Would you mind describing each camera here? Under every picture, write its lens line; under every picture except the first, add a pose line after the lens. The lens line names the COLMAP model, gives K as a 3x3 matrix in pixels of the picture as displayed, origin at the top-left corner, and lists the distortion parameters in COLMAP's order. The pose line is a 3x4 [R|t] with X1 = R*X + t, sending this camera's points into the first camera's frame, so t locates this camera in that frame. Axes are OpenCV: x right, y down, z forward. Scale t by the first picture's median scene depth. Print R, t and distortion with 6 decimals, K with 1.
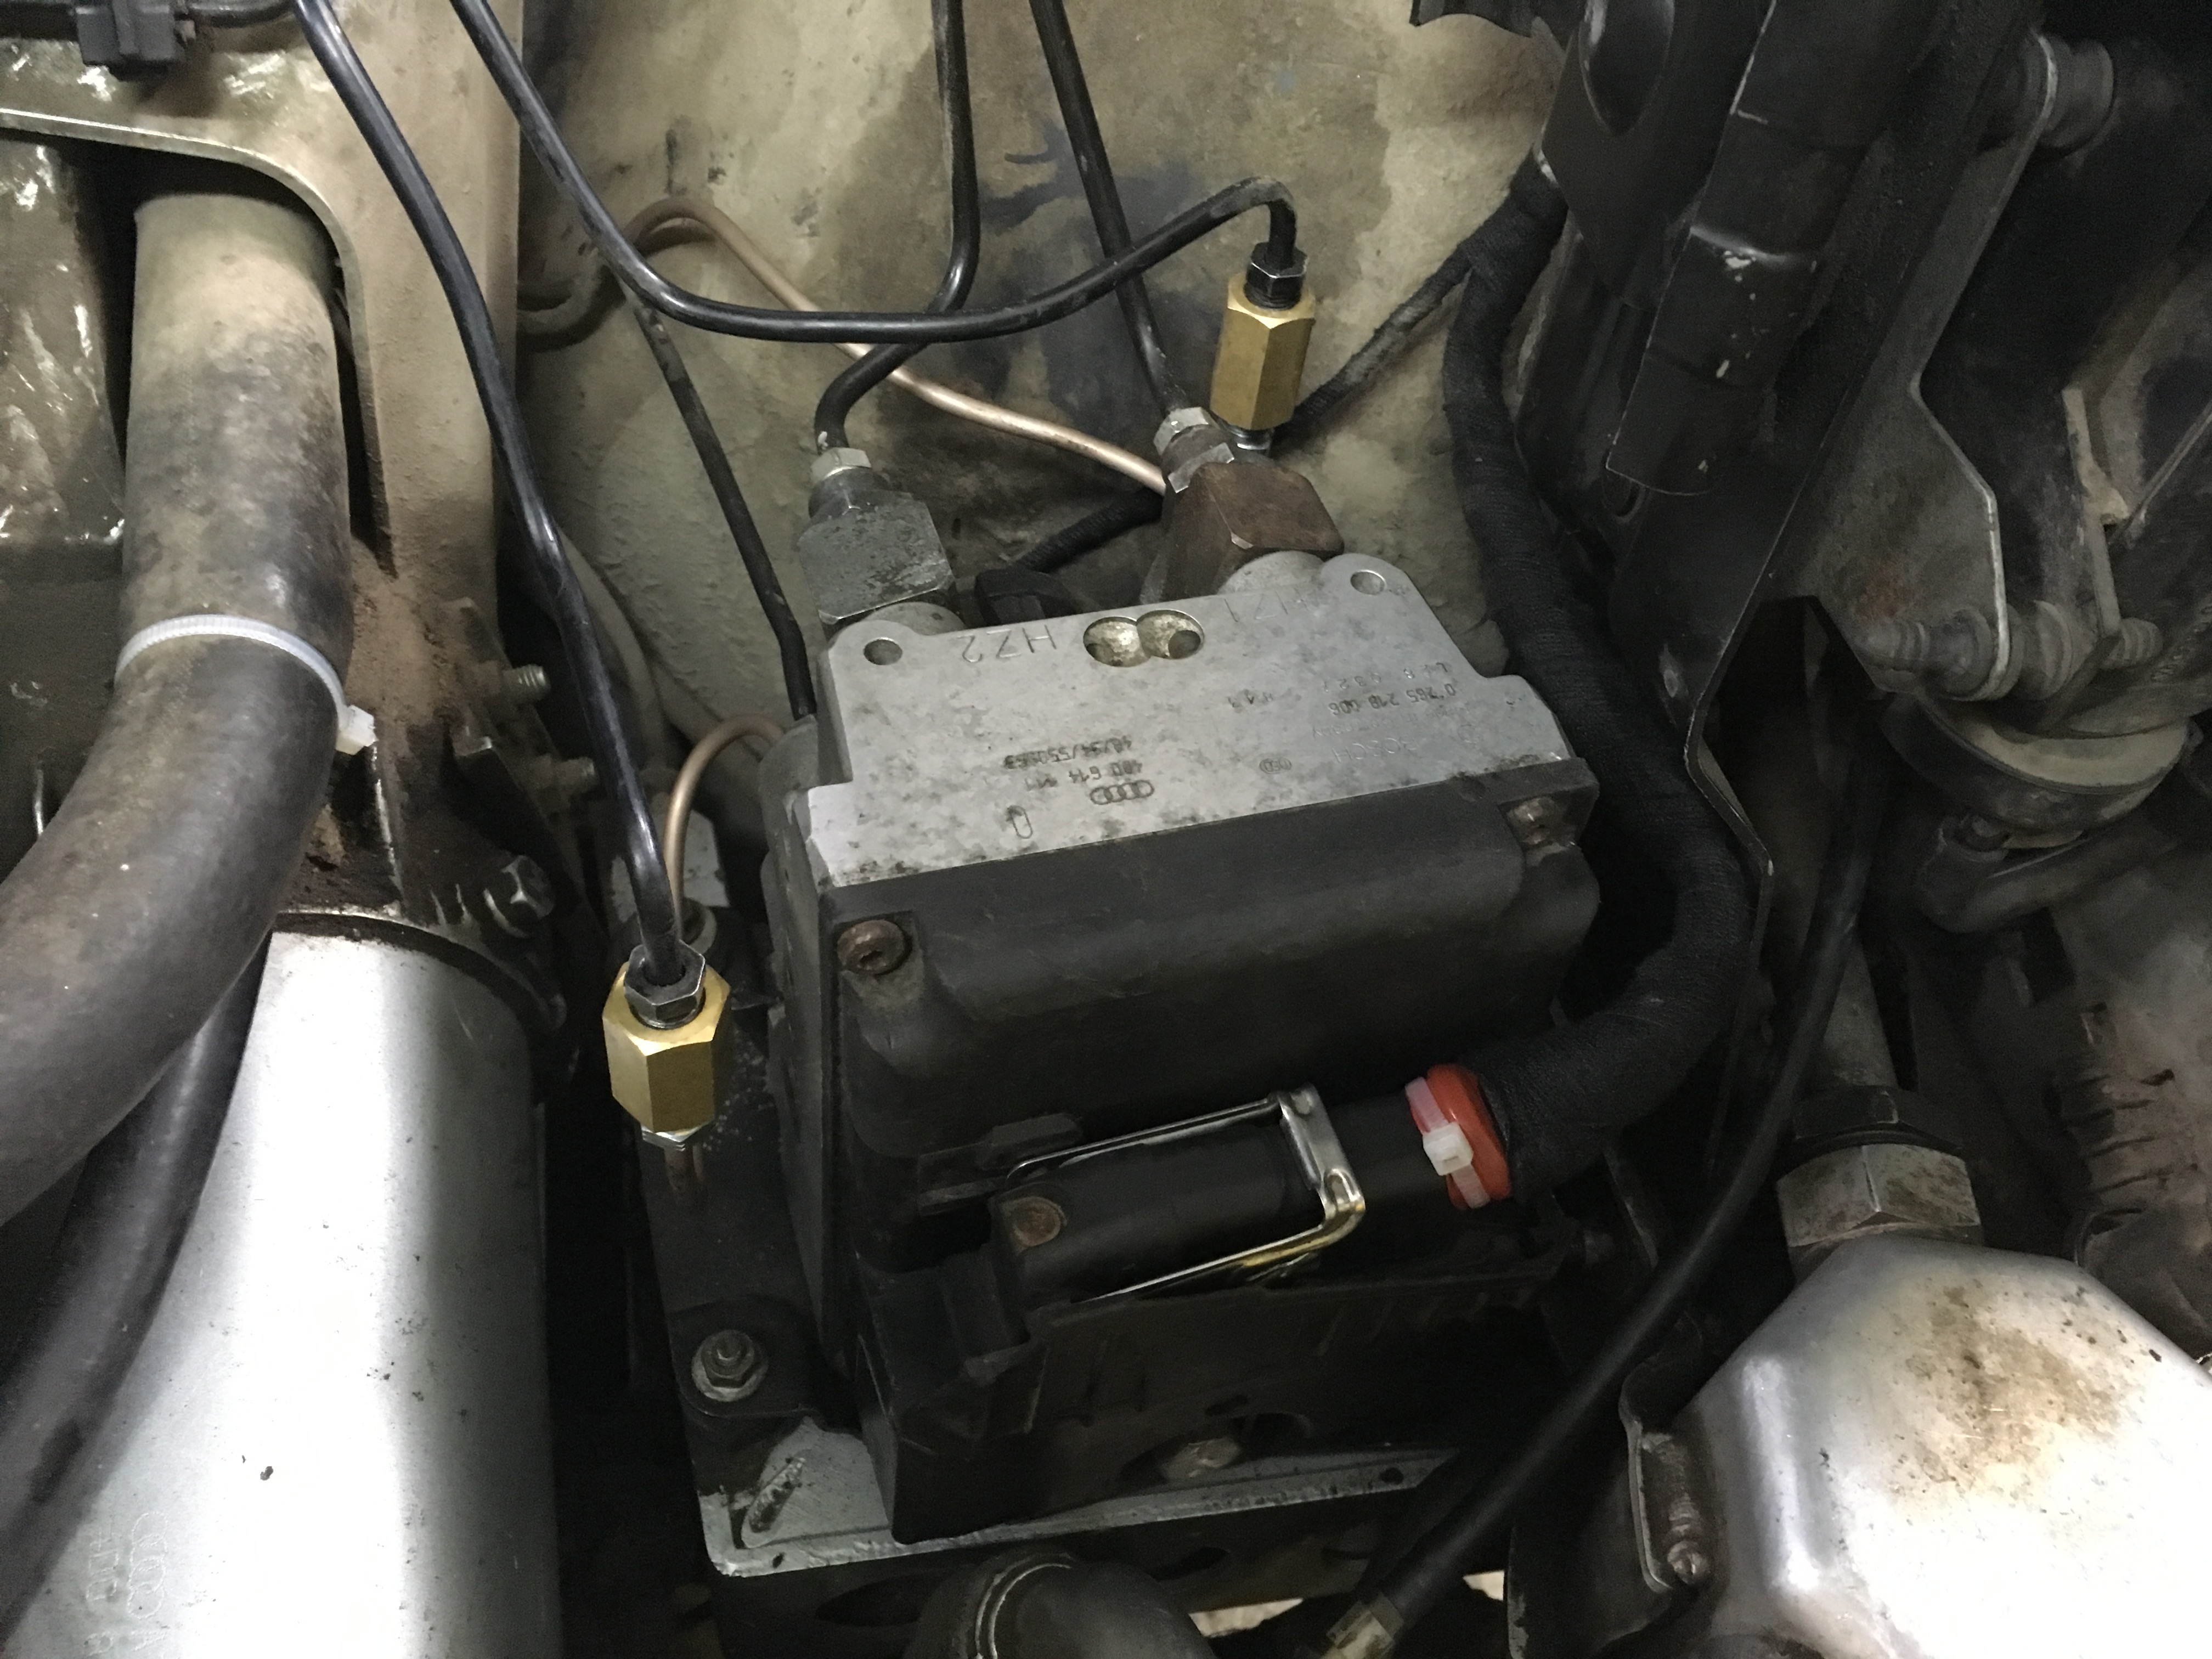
lens RADIAL K [[1859.7, 0, 1106.0], [0, 1859.7, 829.5], [0, 0, 1]] dist [0.083658, -0.252015]
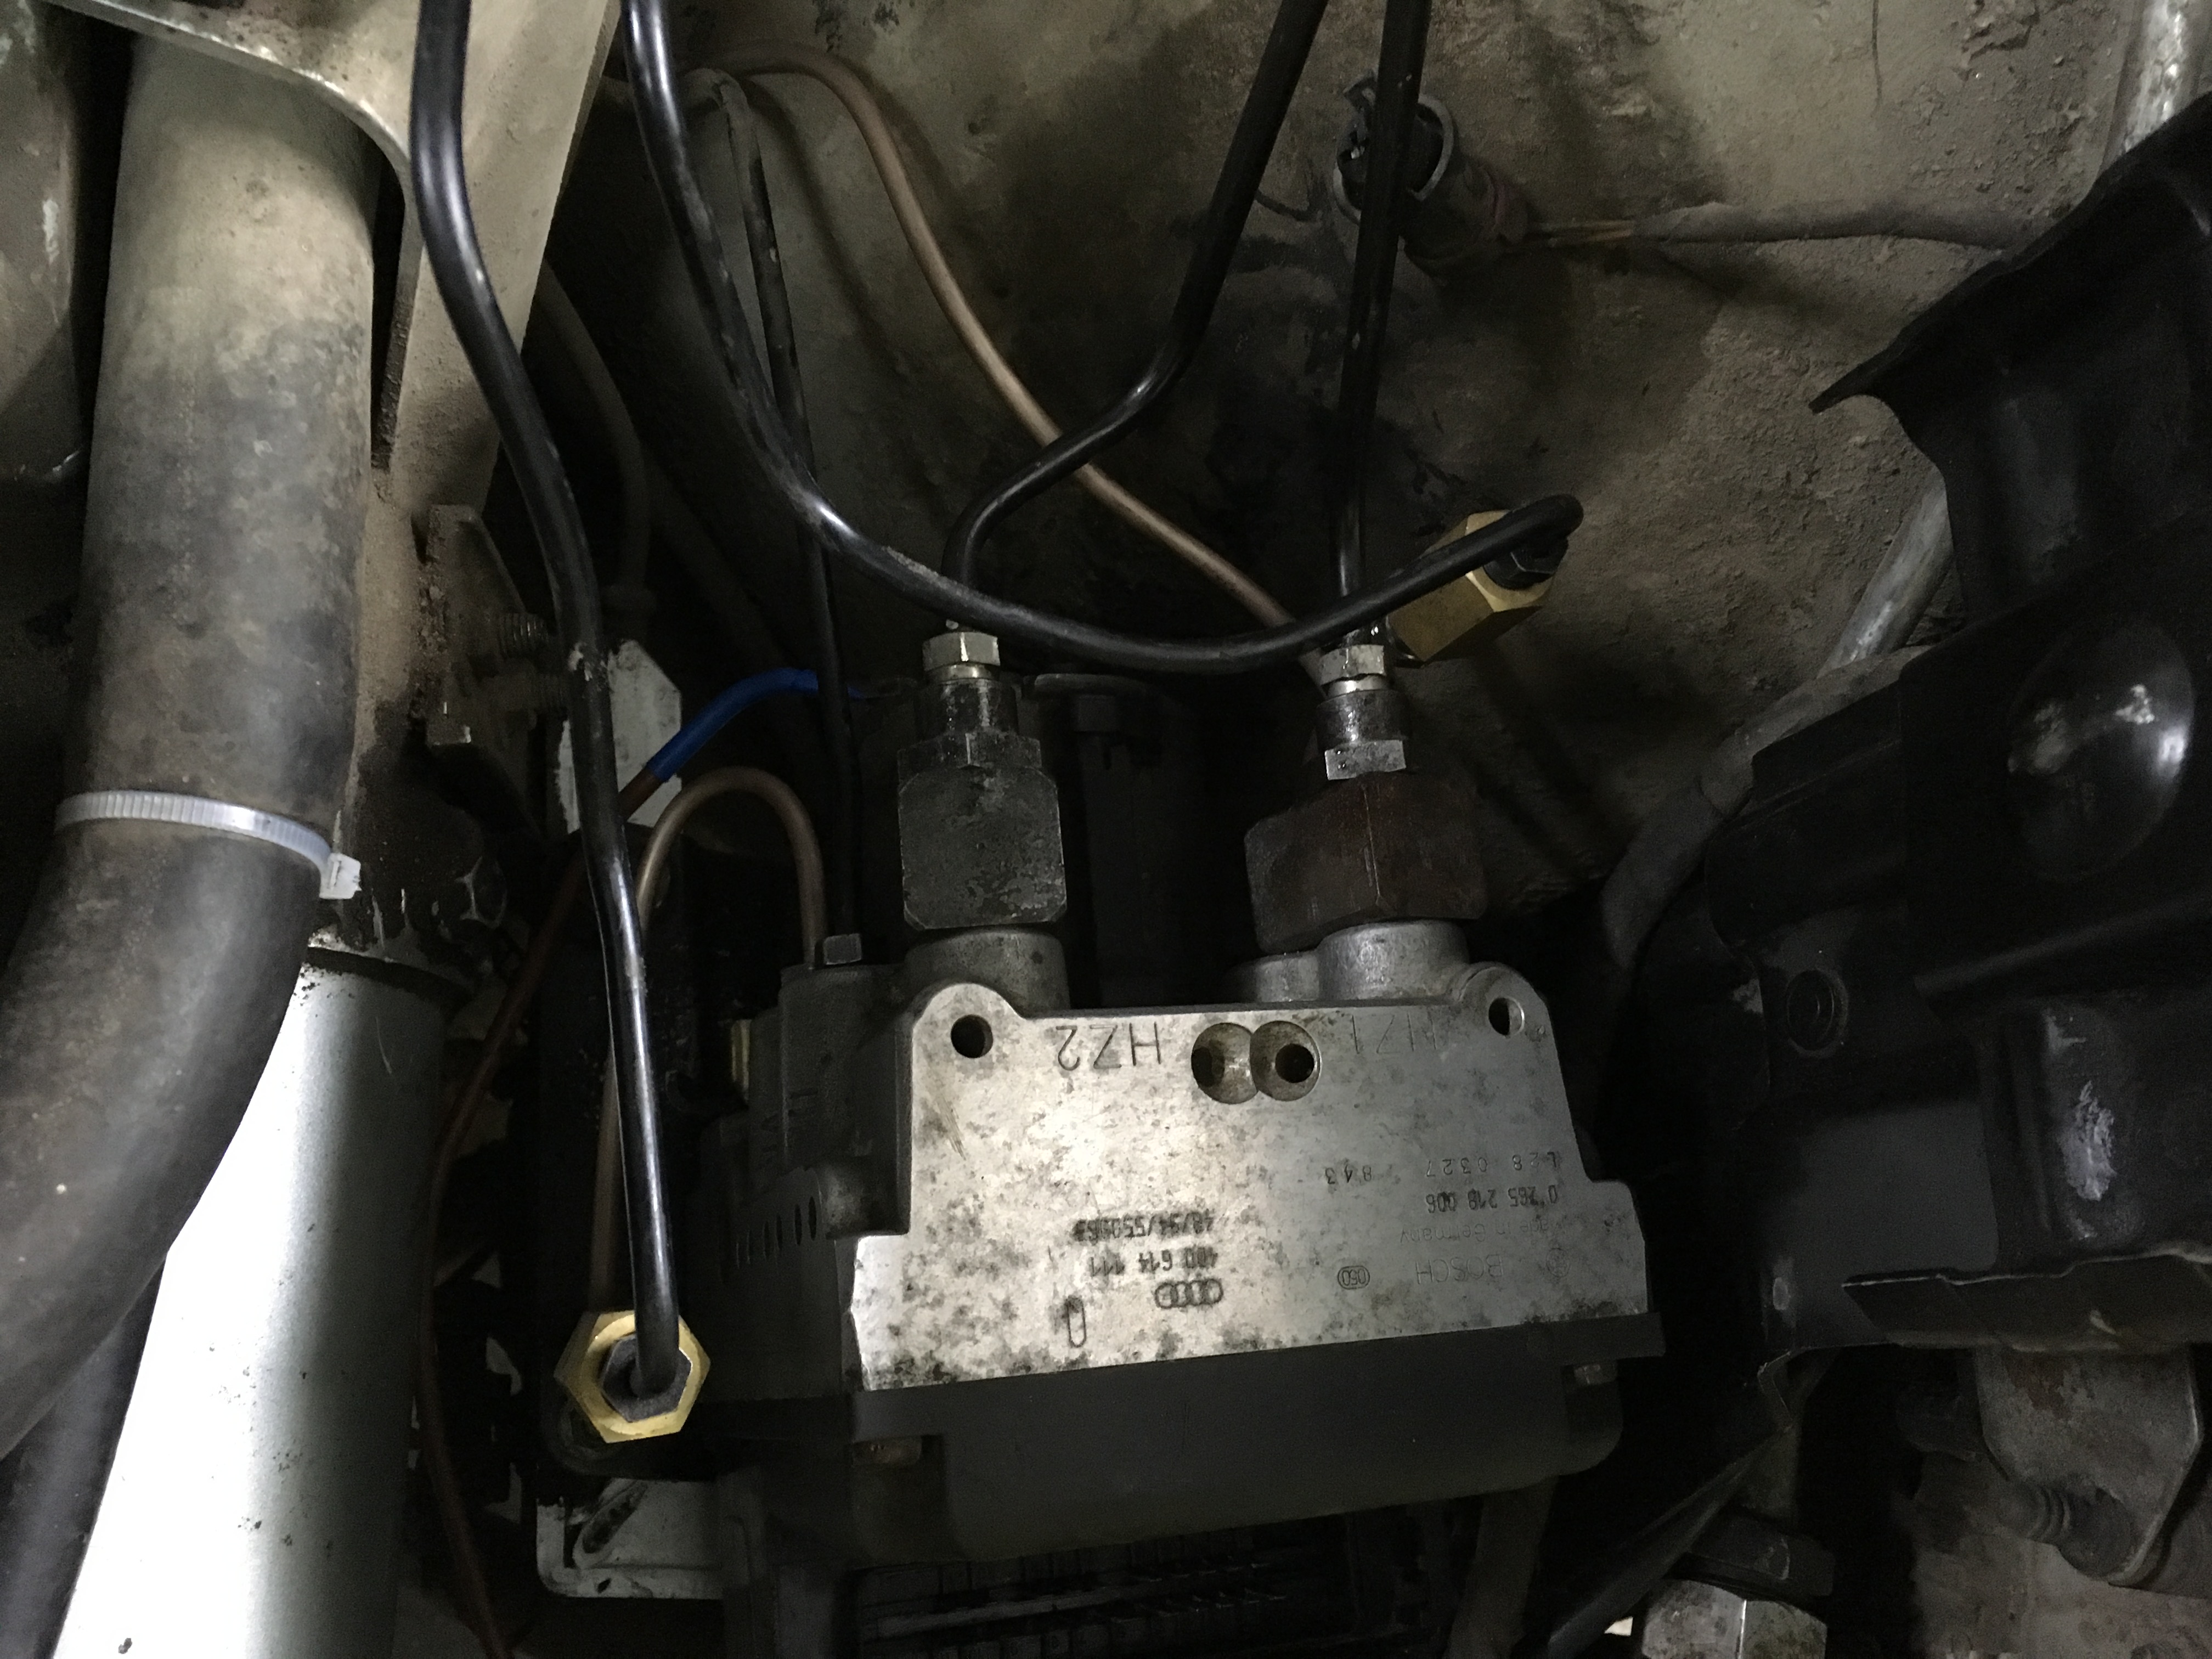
lens RADIAL K [[1893.5, 0, 1106.0], [0, 1893.5, 829.5], [0, 0, 1]] dist [0.076773, -0.216334]
pose [[0.953261, 0.266807, 0.141800, -0.212892], [-0.299353, 0.897665, 0.323397, -0.490117], [-0.041004, -0.350730, 0.935579, 0.204218]]
